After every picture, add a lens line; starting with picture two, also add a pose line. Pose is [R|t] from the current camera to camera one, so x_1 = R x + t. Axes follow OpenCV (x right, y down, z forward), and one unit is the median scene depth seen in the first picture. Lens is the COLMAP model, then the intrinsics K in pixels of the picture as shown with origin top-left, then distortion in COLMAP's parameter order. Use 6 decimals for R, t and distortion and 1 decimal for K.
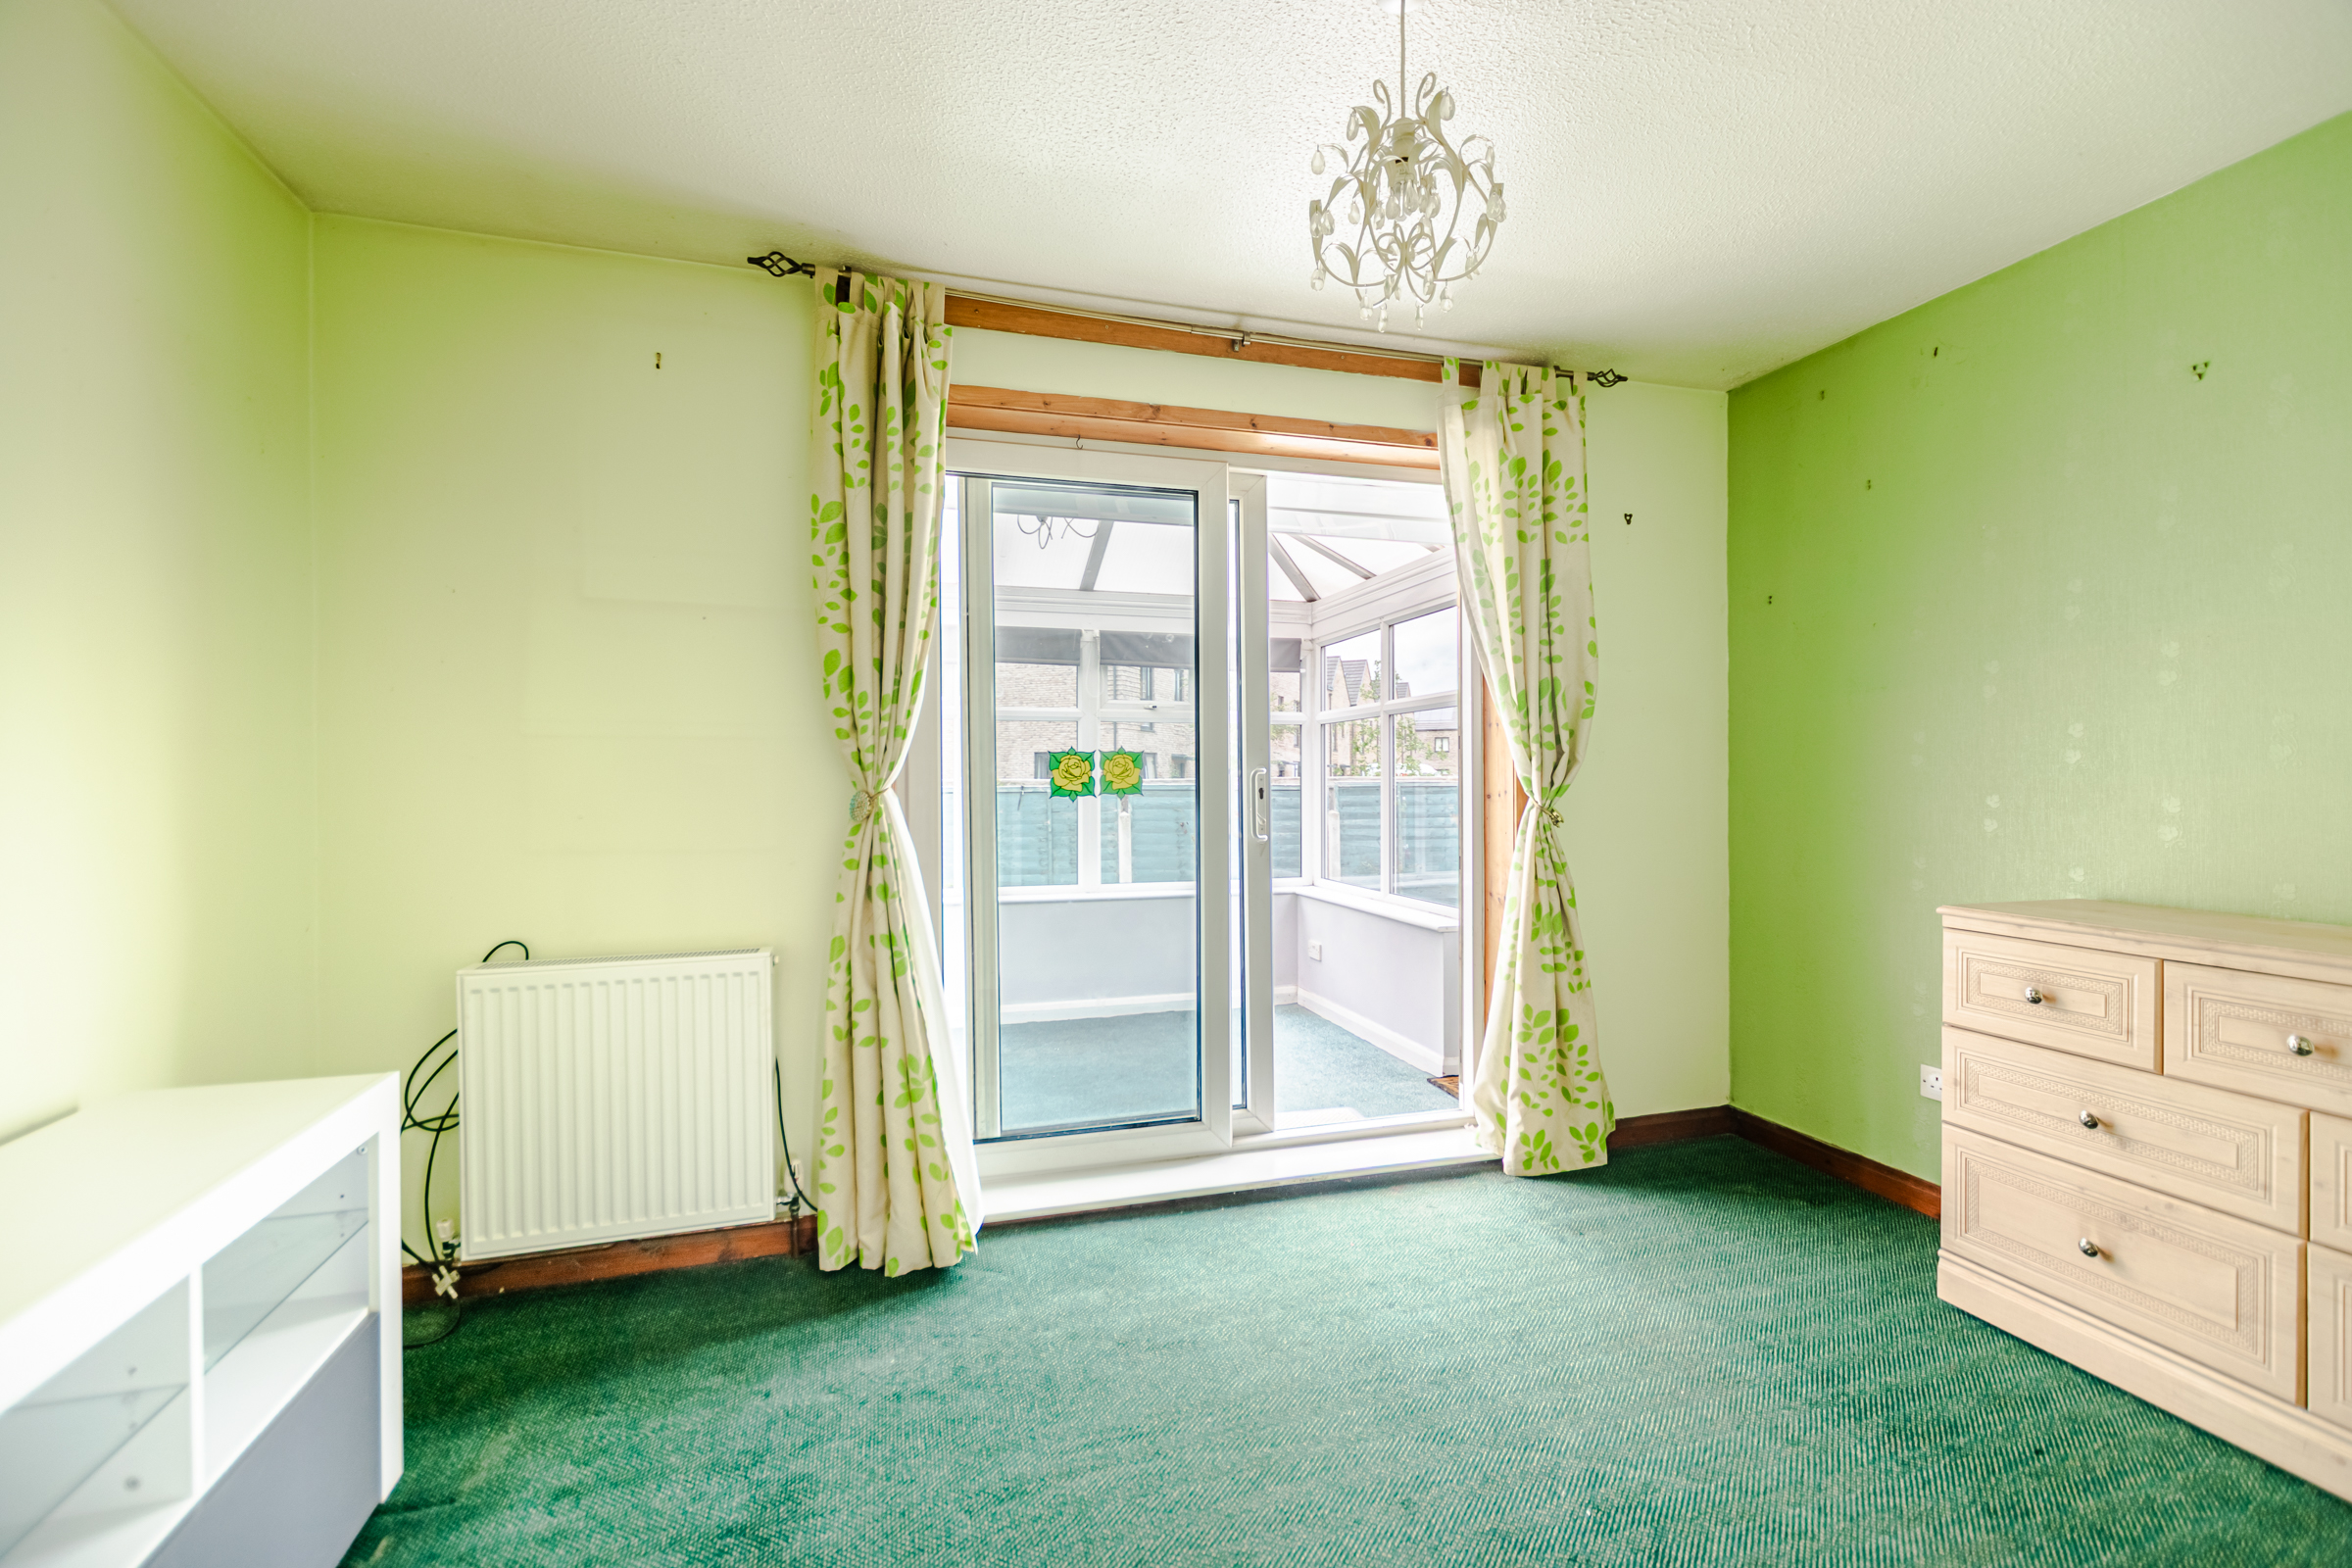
lens RADIAL K [[1011.9, 0, 1180.6], [0, 1011.9, 788.0], [0, 0, 1]] dist [0.000234, -0.000113]
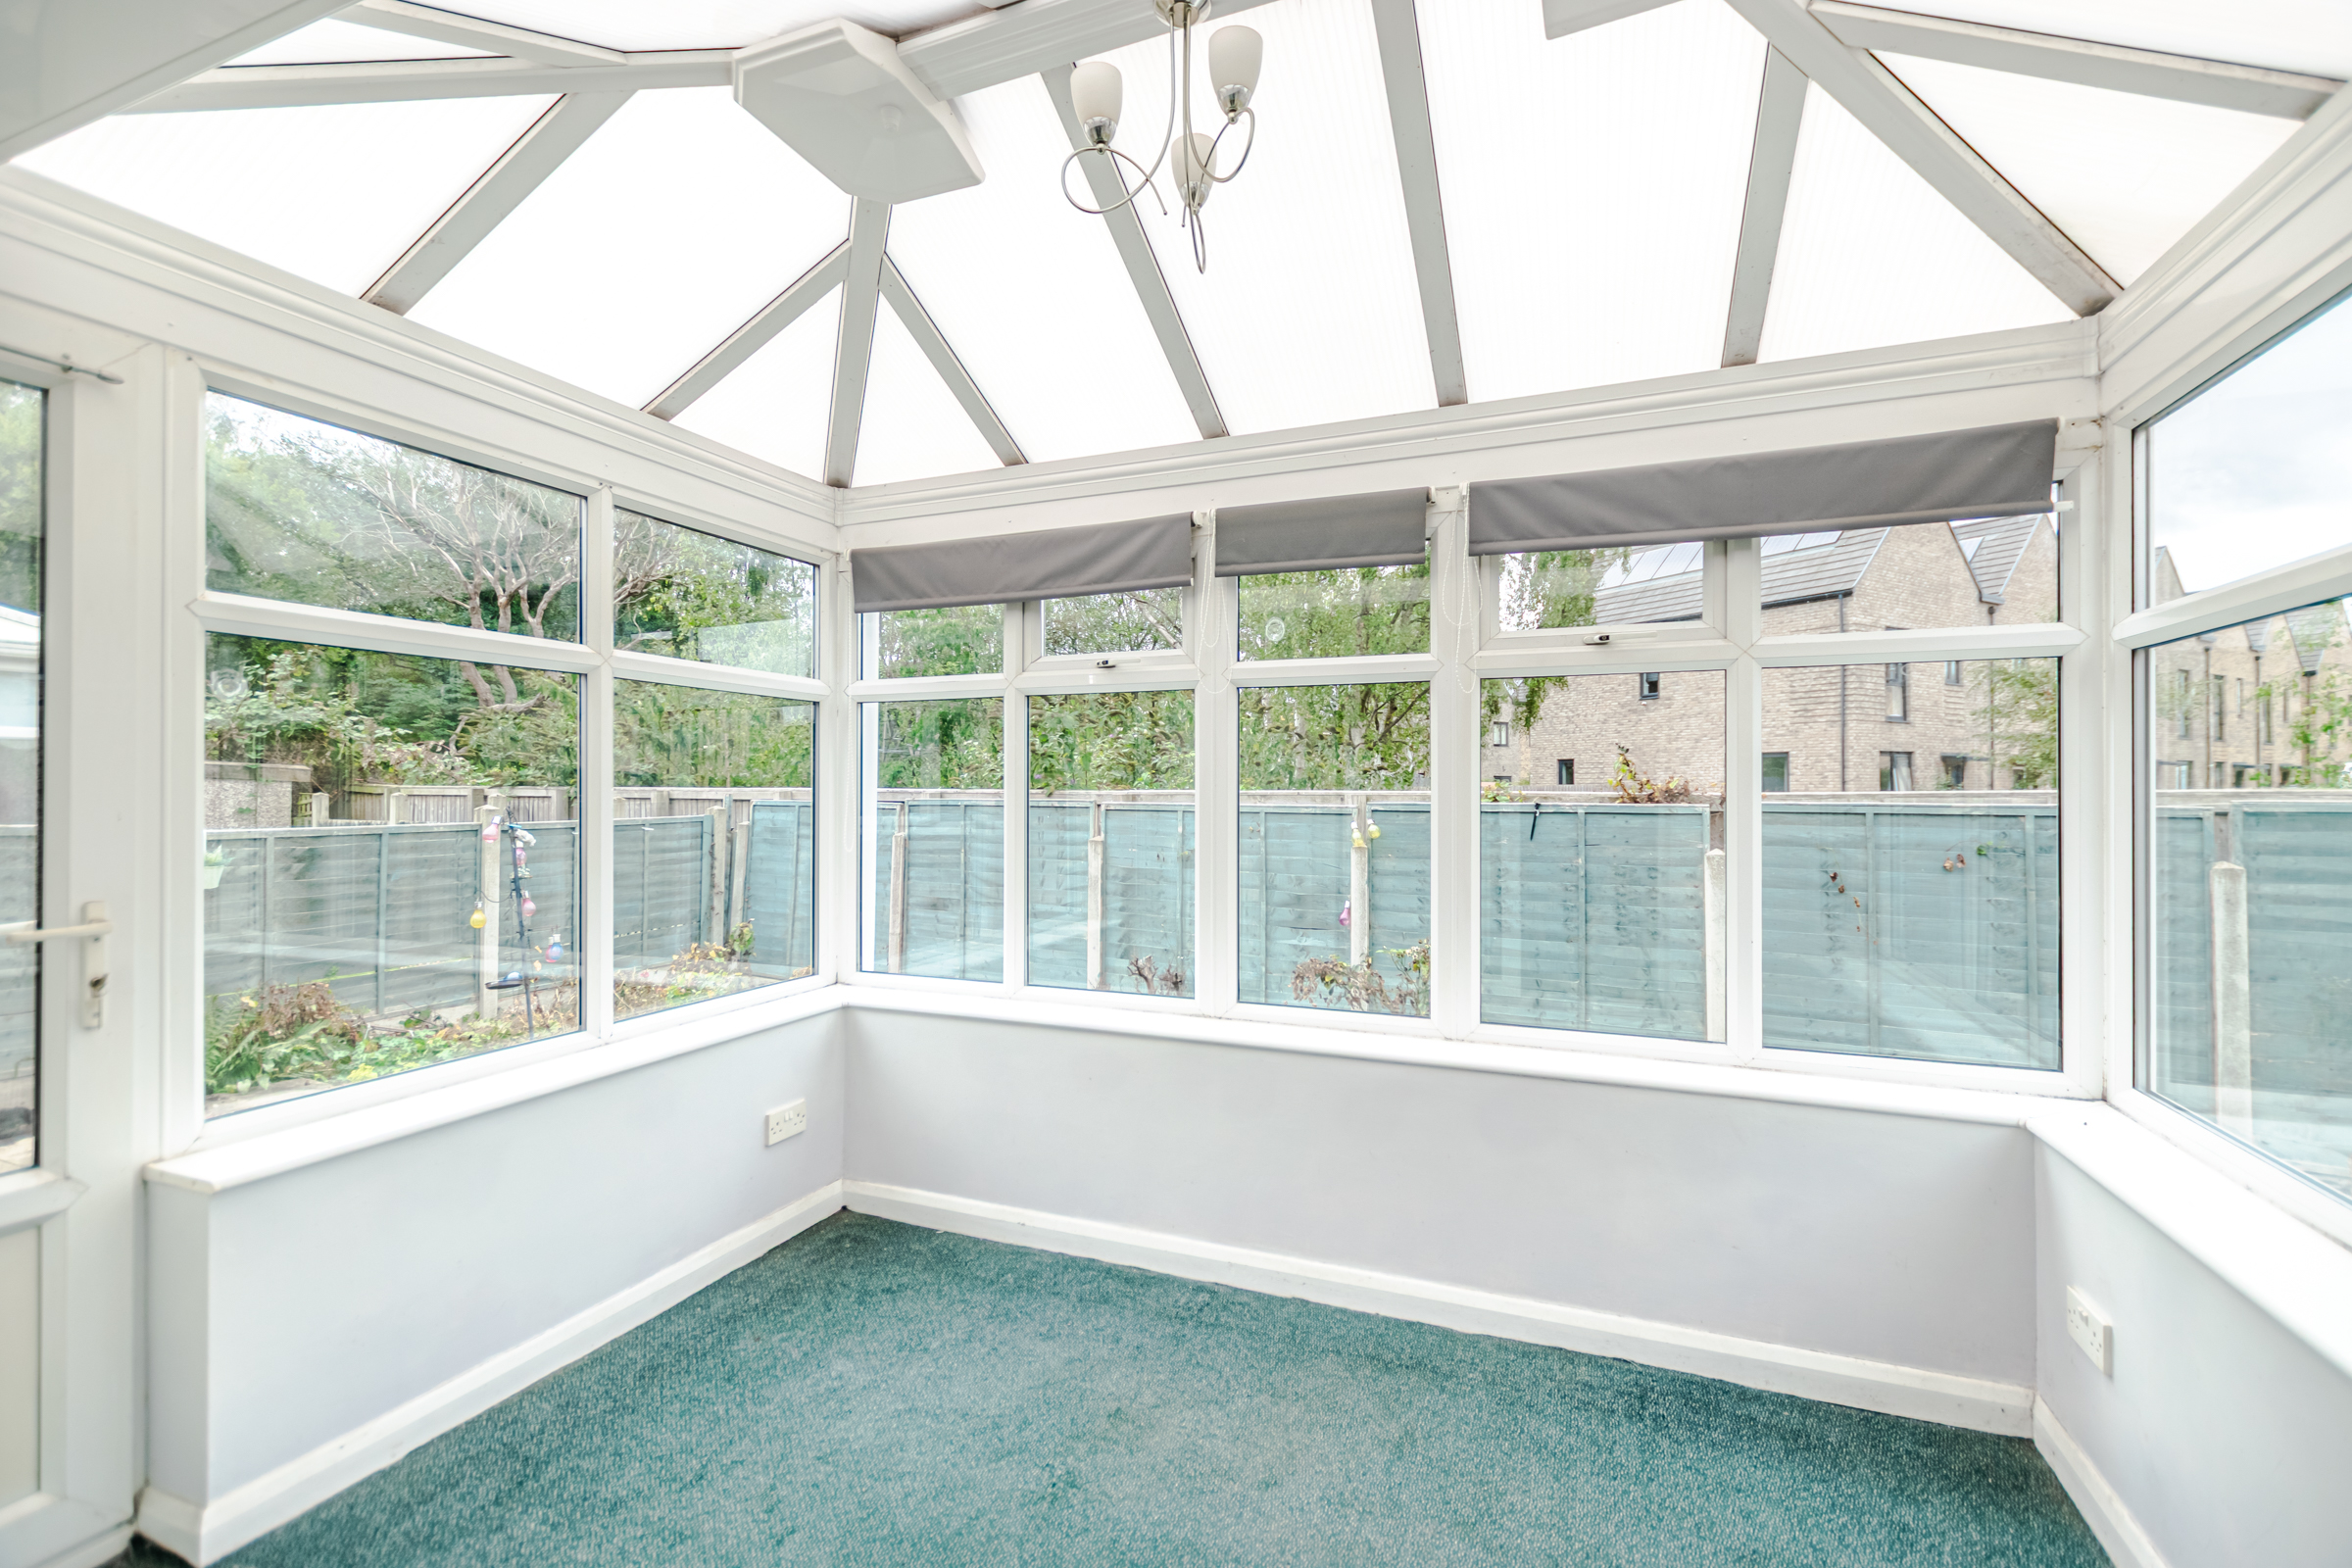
lens RADIAL K [[1011.9, 0, 1170.1], [0, 1011.9, 784.0], [0, 0, 1]] dist [0.000234, -0.000113]
pose [[0.780267, 0.003856, -0.625435, 0.098079], [-0.009391, 0.999940, -0.005552, -0.012667], [0.625377, 0.010206, 0.780256, 0.520147]]
